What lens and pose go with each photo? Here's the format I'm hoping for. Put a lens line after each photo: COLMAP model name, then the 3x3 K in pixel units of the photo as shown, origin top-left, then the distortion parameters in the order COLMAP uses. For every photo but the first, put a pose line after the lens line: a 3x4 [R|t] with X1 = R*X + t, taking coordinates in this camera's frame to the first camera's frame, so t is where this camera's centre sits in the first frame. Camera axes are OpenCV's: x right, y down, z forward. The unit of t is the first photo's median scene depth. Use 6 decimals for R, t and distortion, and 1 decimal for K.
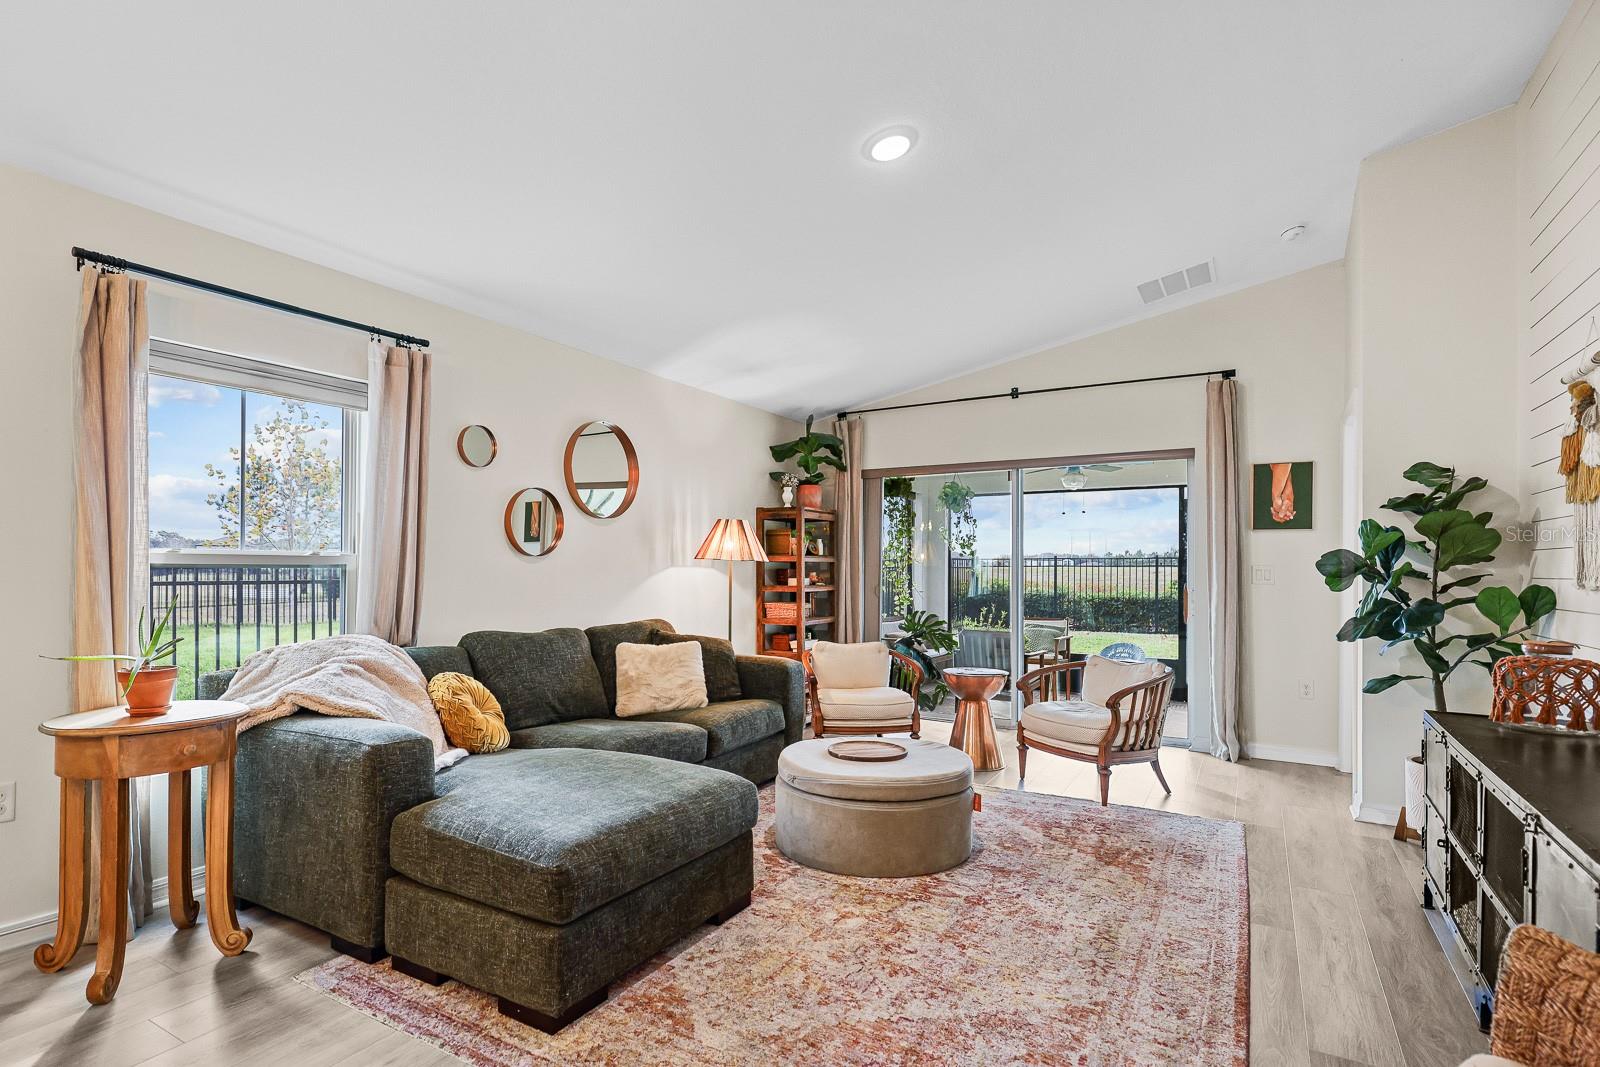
lens RADIAL K [[801.5, 0, 786.9], [0, 801.5, 572.7], [0, 0, 1]] dist [-0.001189, 0.000840]
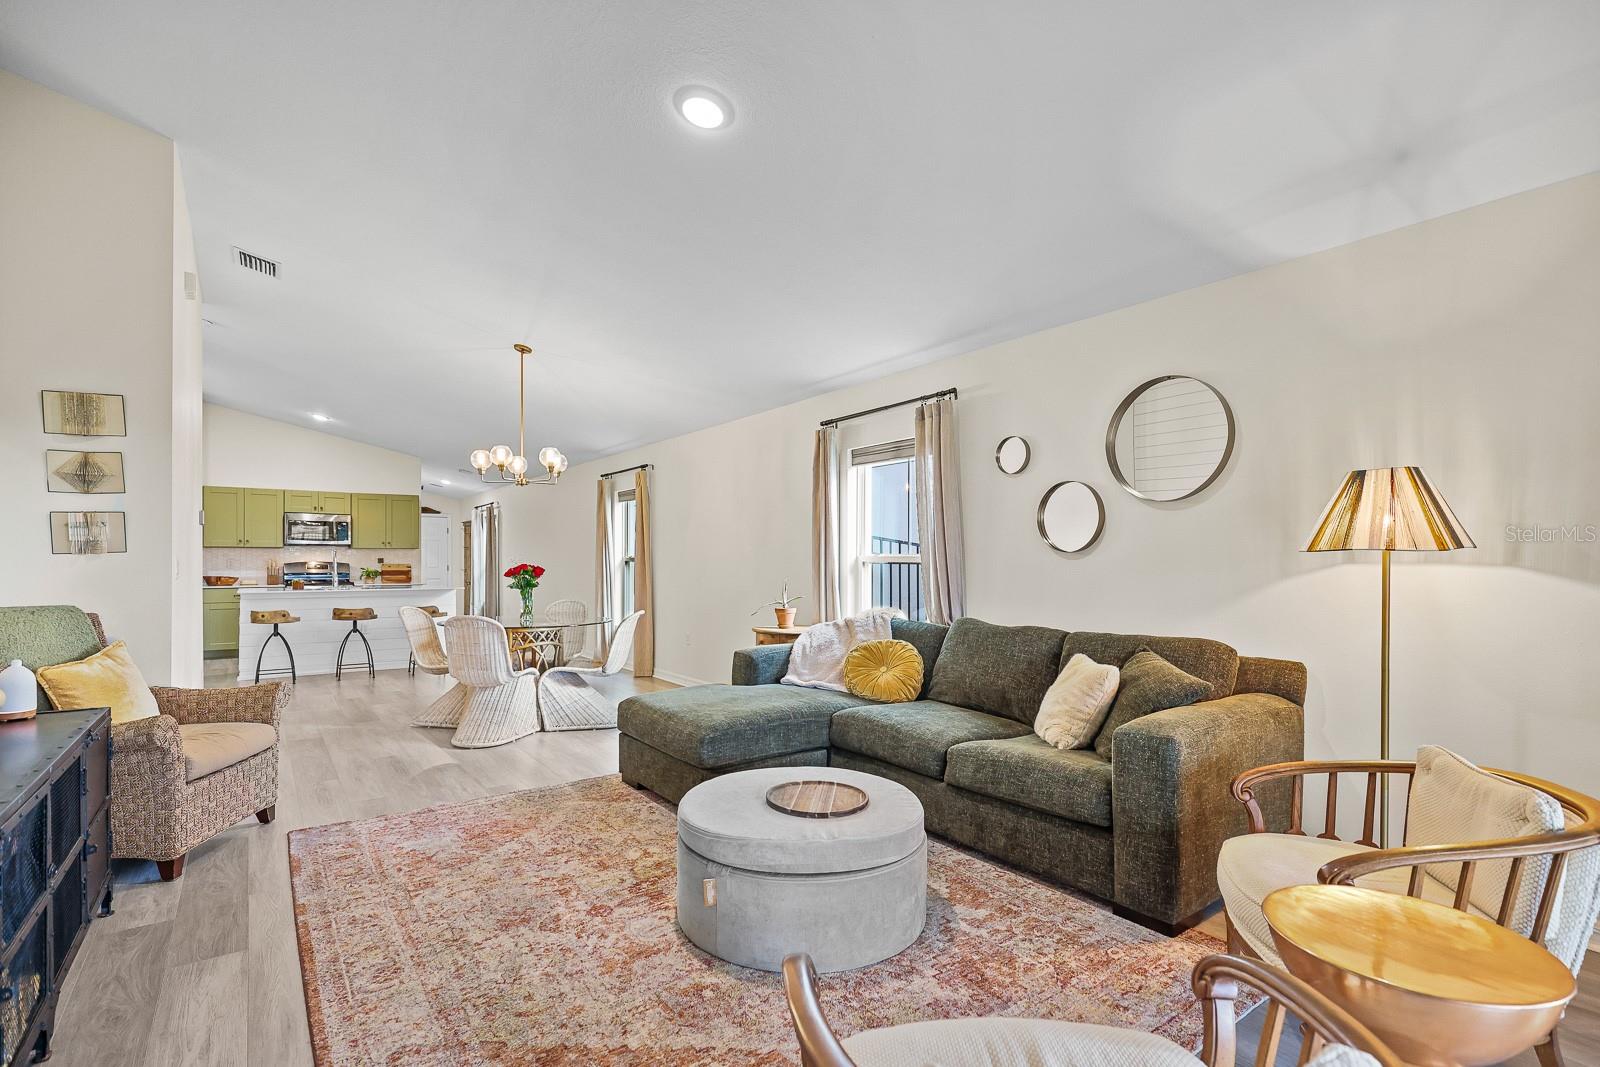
lens RADIAL K [[759.7, 0, 798.6], [0, 759.7, 560.7], [0, 0, 1]] dist [-0.000456, -0.000315]
pose [[-0.403521, -0.006469, -0.914947, 0.558092], [-0.012868, 0.999916, -0.001394, -0.006137], [0.914880, 0.011211, -0.403571, 0.905251]]
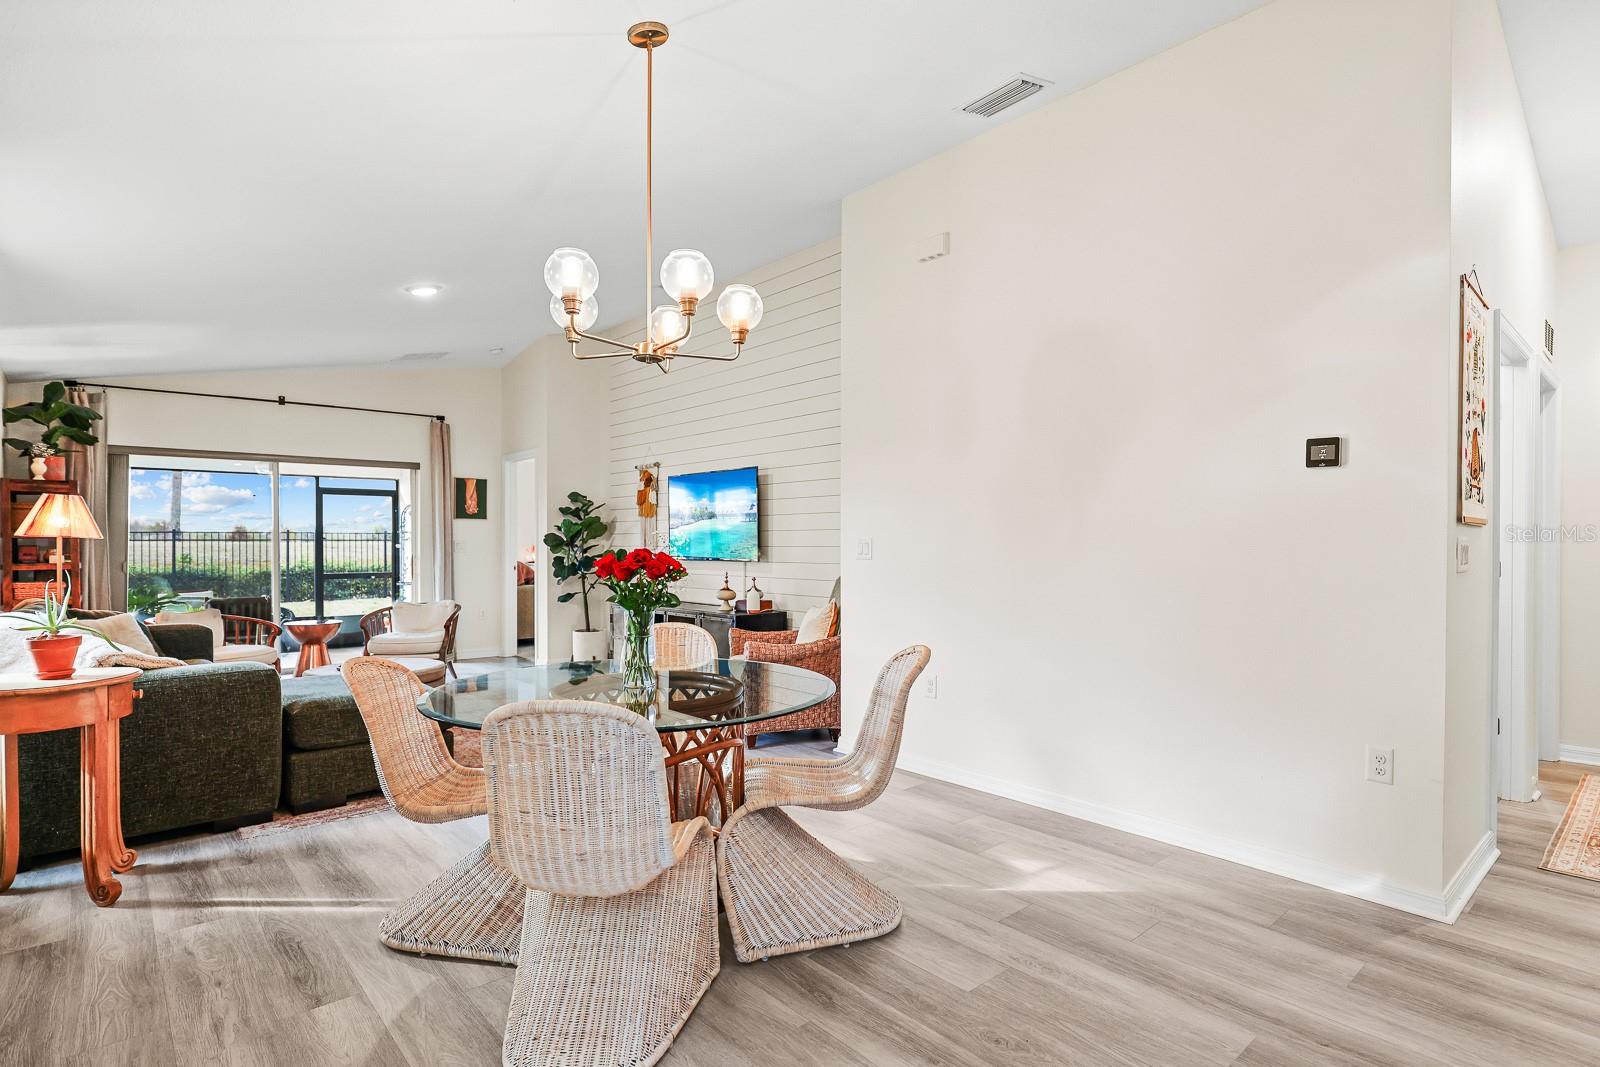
lens RADIAL K [[799.4, 0, 798.5], [0, 799.4, 543.5], [0, 0, 1]] dist [-0.003144, 0.000517]
pose [[0.319053, -0.005262, 0.947722, -0.753913], [0.008570, 0.999960, 0.002667, -0.002046], [-0.947698, 0.007271, 0.319086, -0.168634]]
